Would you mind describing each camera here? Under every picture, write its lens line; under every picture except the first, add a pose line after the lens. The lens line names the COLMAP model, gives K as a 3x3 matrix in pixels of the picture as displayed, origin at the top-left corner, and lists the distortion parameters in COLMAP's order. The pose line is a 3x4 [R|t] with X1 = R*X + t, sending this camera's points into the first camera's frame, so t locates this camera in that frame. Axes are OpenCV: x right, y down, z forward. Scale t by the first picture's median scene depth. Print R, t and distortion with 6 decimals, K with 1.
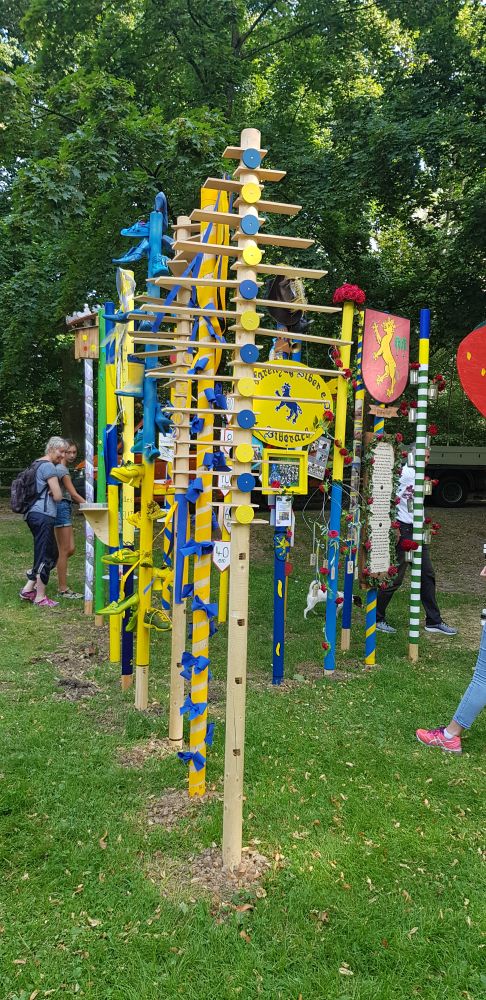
lens RADIAL K [[780.8, 0, 244.3], [0, 780.8, 492.5], [0, 0, 1]] dist [0.069951, -0.107566]
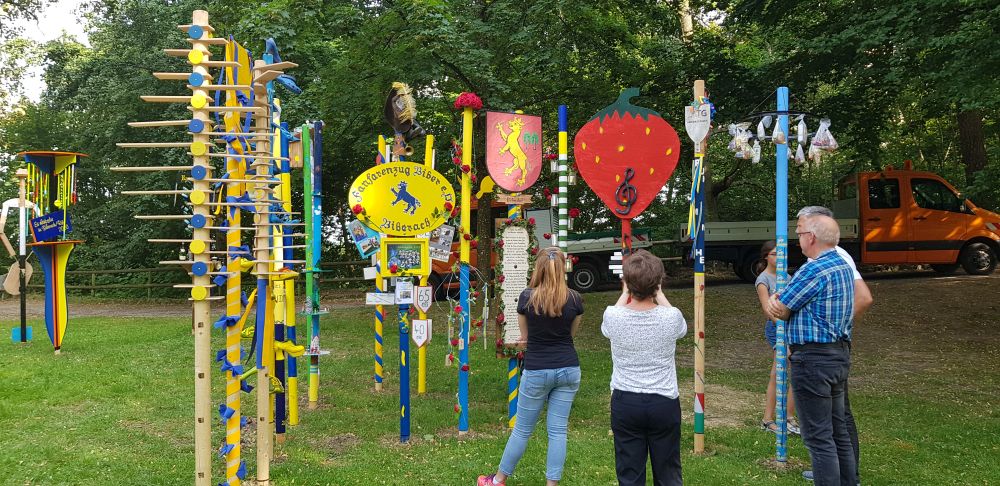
lens RADIAL K [[780.8, 0, 491.4], [0, 780.8, 230.0], [0, 0, 1]] dist [0.069951, -0.107566]
pose [[0.978098, -0.048678, -0.202374, 0.376447], [0.036032, 0.997188, -0.065716, 0.013577], [0.205003, 0.056984, 0.977101, -0.103831]]
